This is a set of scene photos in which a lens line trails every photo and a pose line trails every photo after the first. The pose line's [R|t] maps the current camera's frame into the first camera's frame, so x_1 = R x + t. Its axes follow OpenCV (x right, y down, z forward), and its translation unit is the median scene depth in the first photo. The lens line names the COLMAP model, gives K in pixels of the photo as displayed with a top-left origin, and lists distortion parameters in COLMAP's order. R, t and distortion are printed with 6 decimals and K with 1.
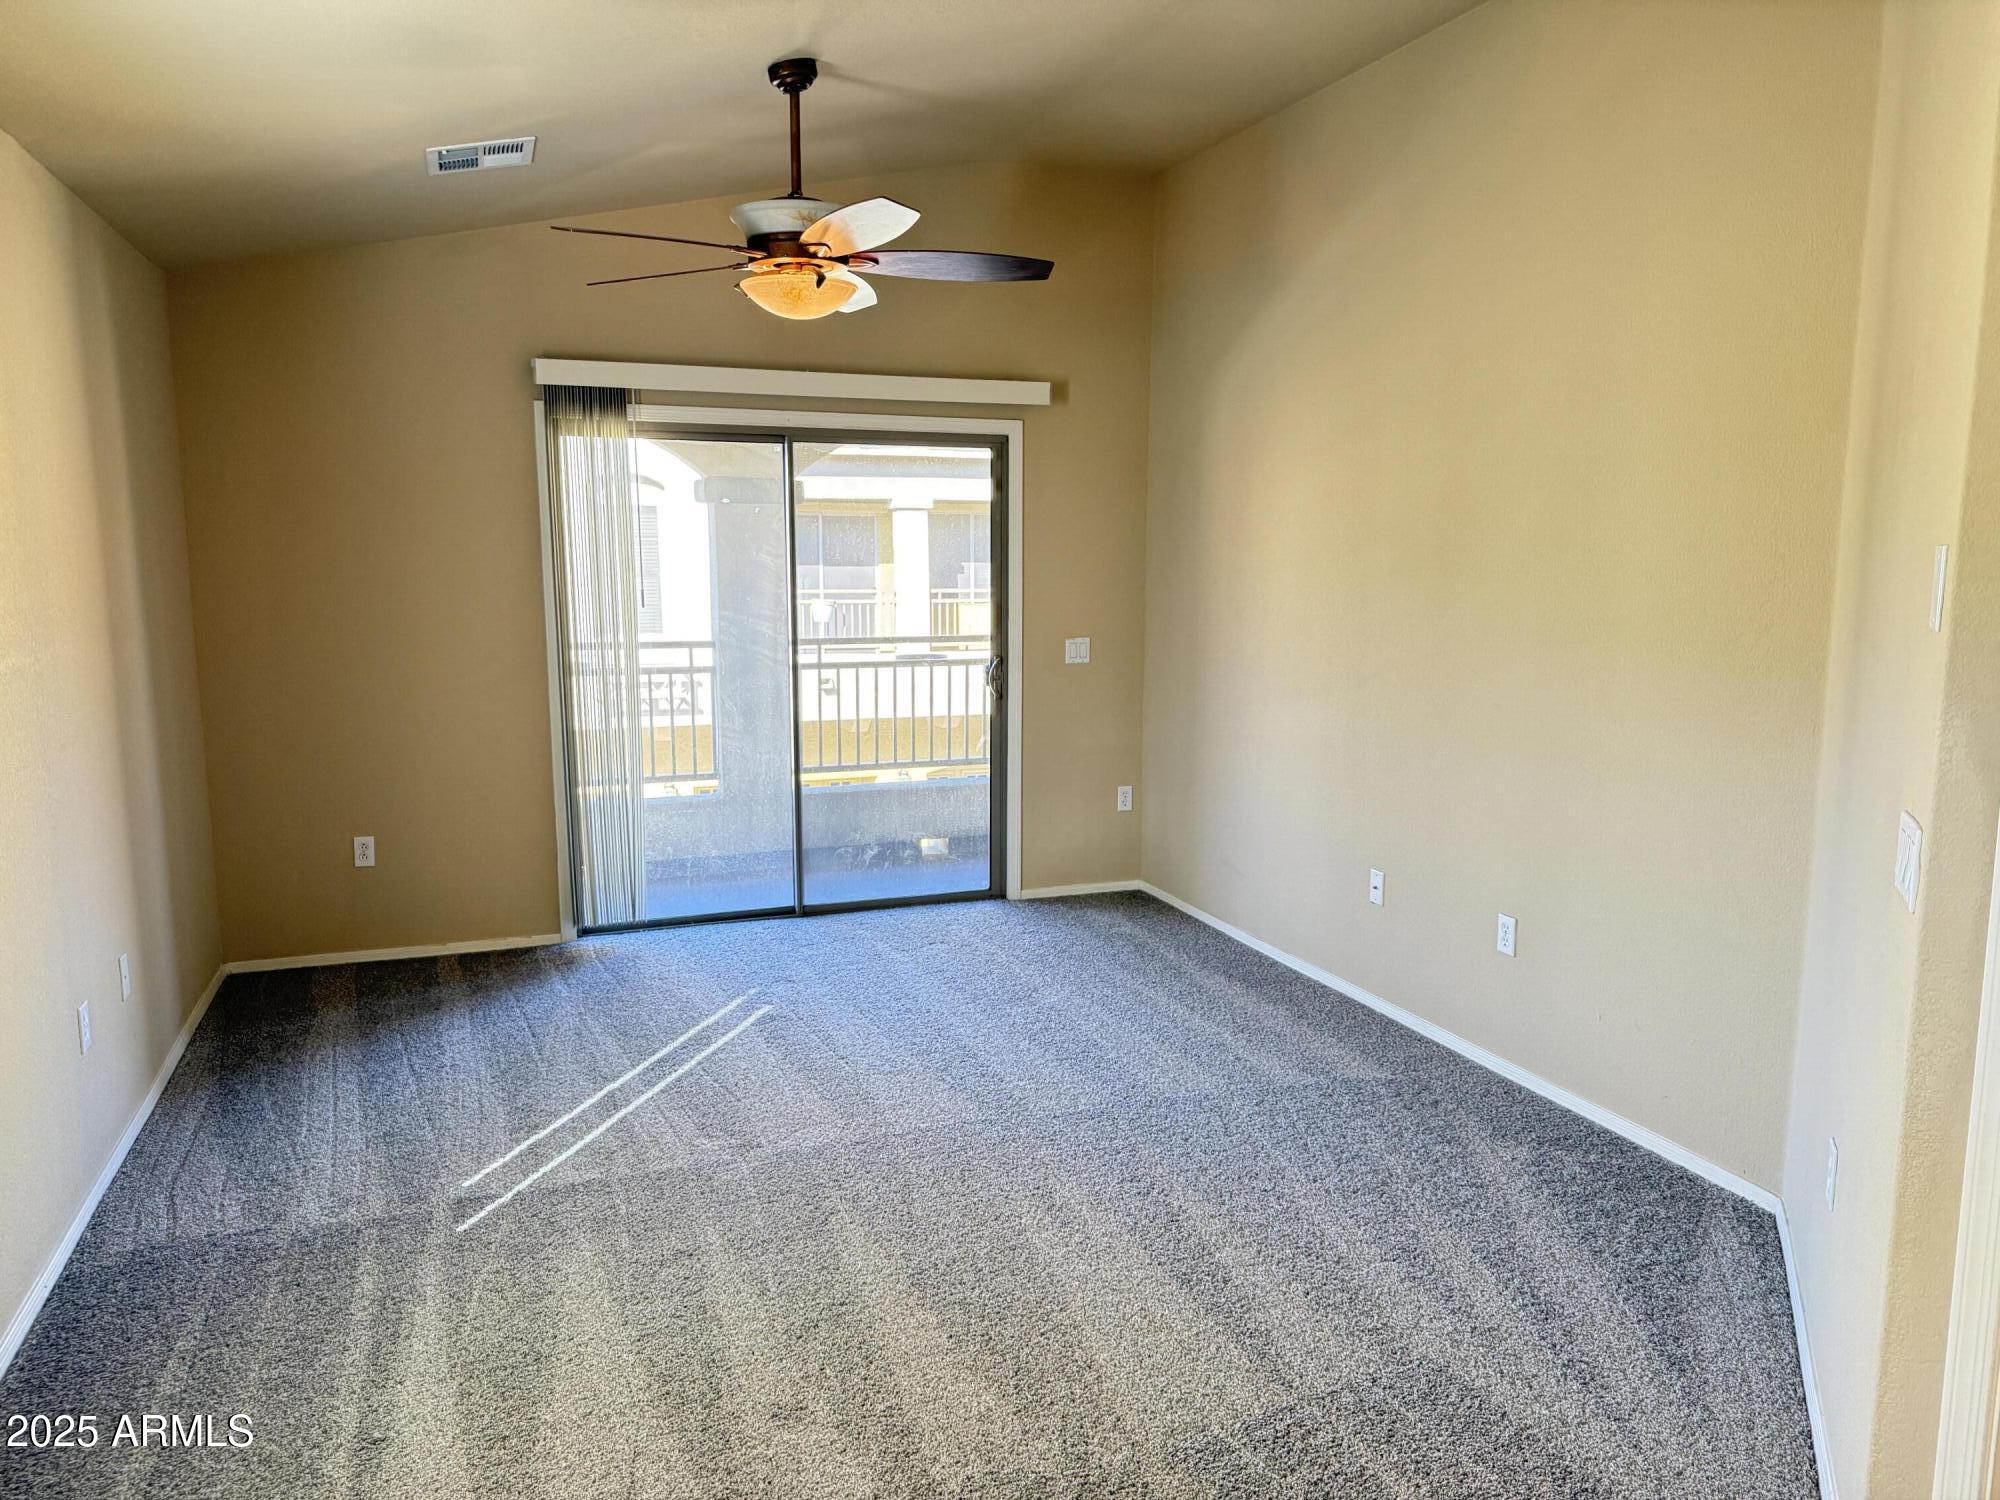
lens RADIAL K [[1397.9, 0, 996.1], [0, 1397.9, 748.9], [0, 0, 1]] dist [0.064841, -0.087276]
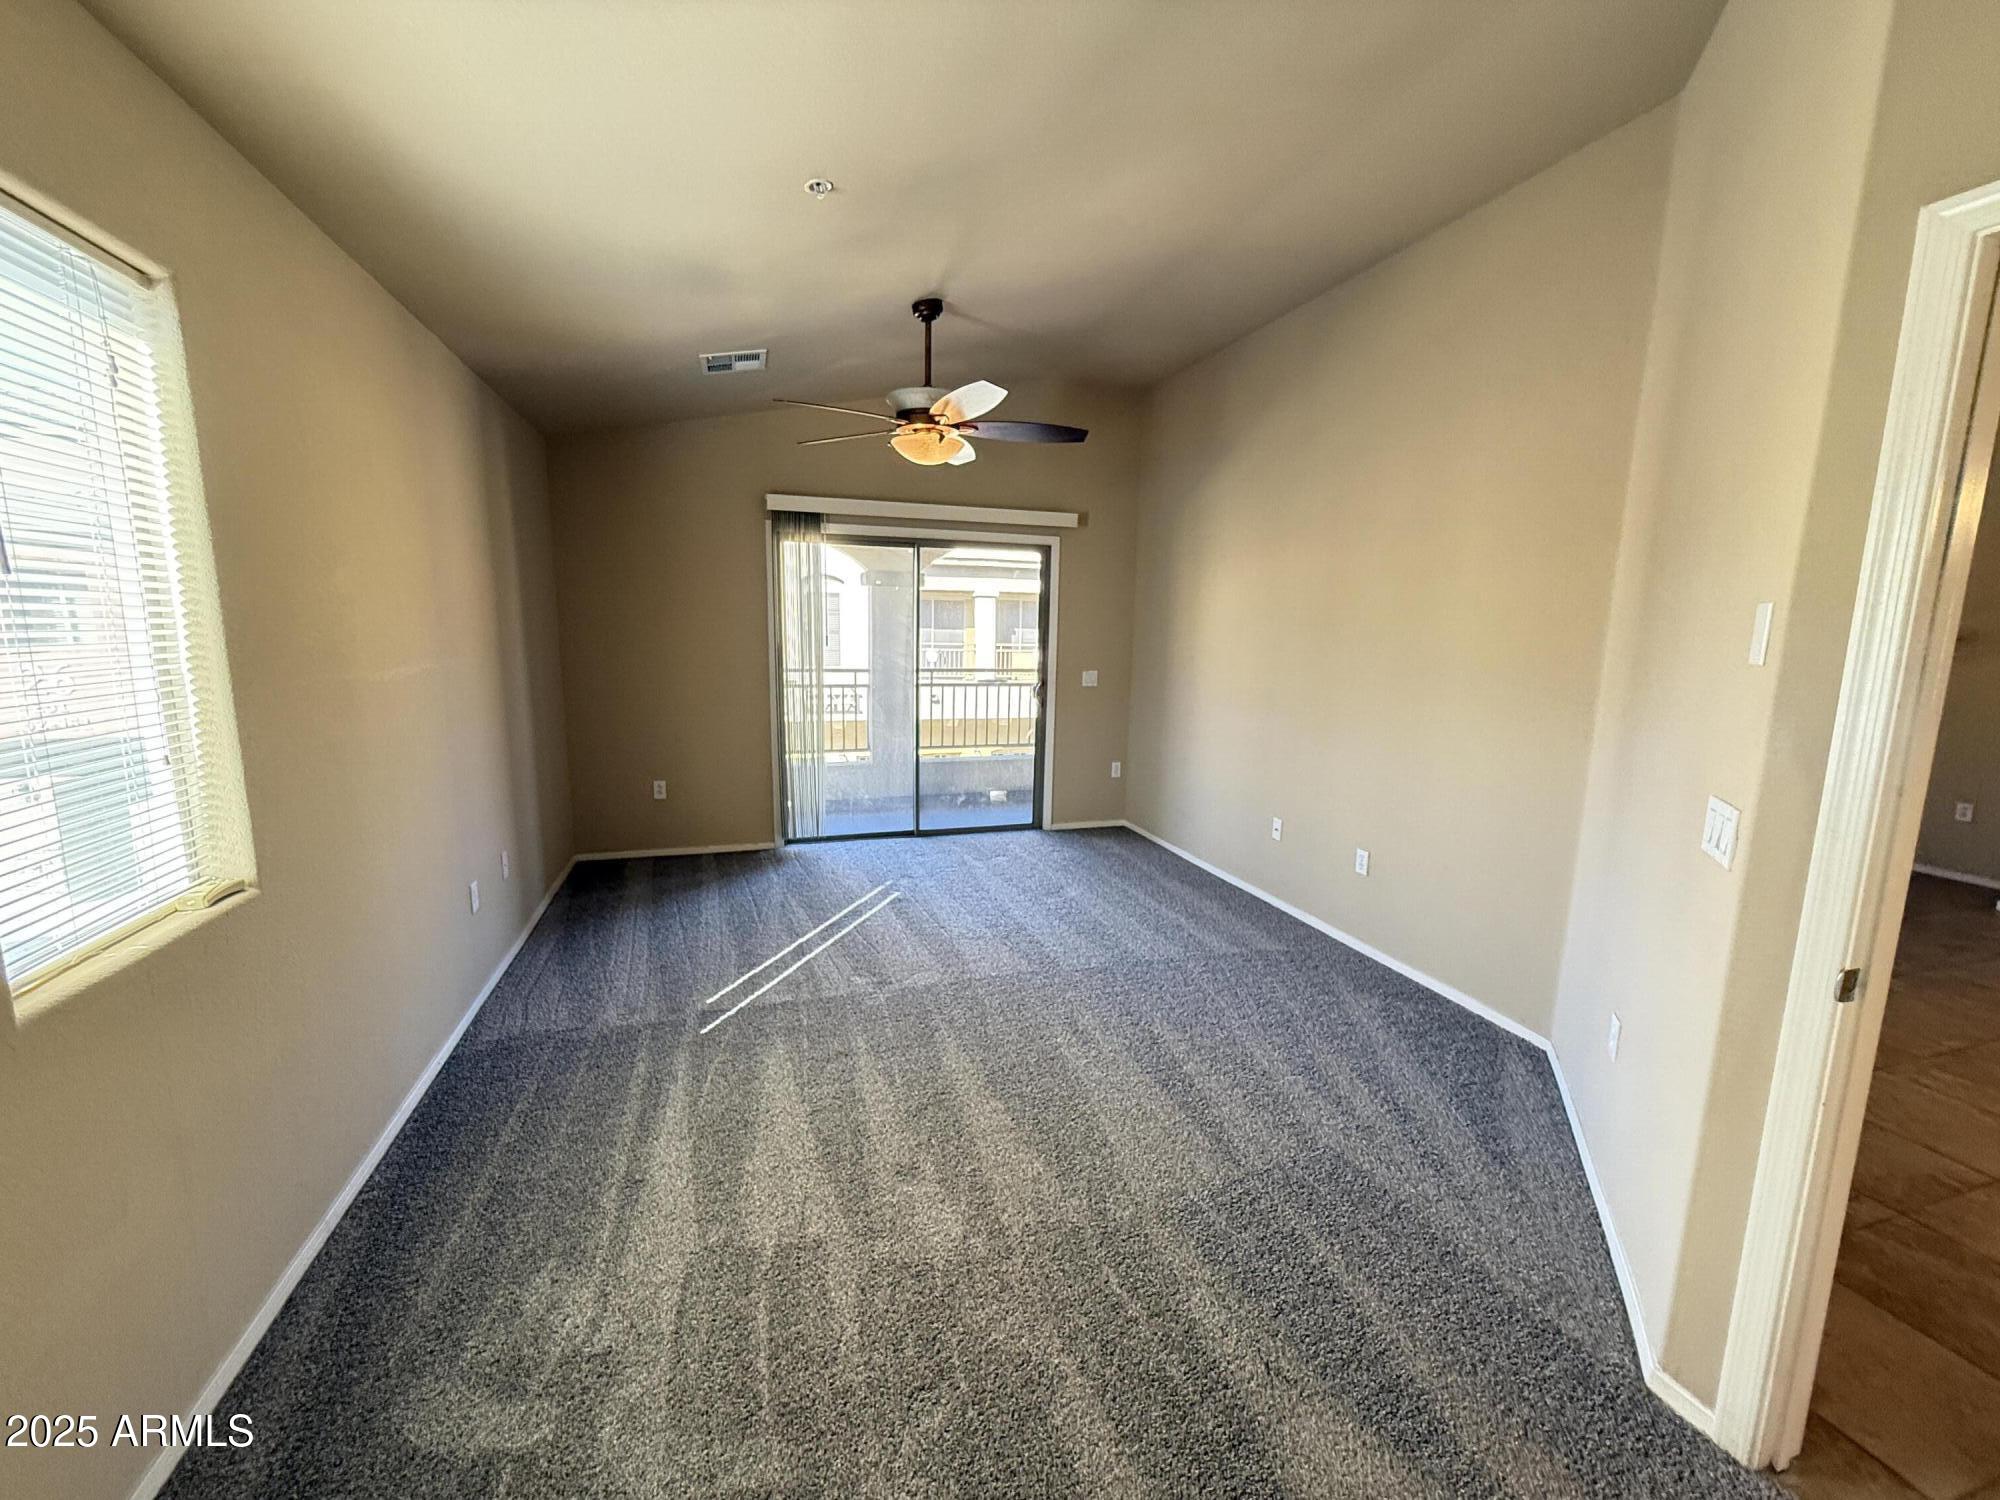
lens RADIAL K [[799.5, 0, 994.1], [0, 799.5, 743.9], [0, 0, 1]] dist [0.000608, -0.000512]
pose [[0.998780, 0.023644, -0.043359, -0.018006], [-0.023337, 0.999699, 0.007560, 0.002524], [0.043525, -0.006539, 0.999031, 0.099232]]
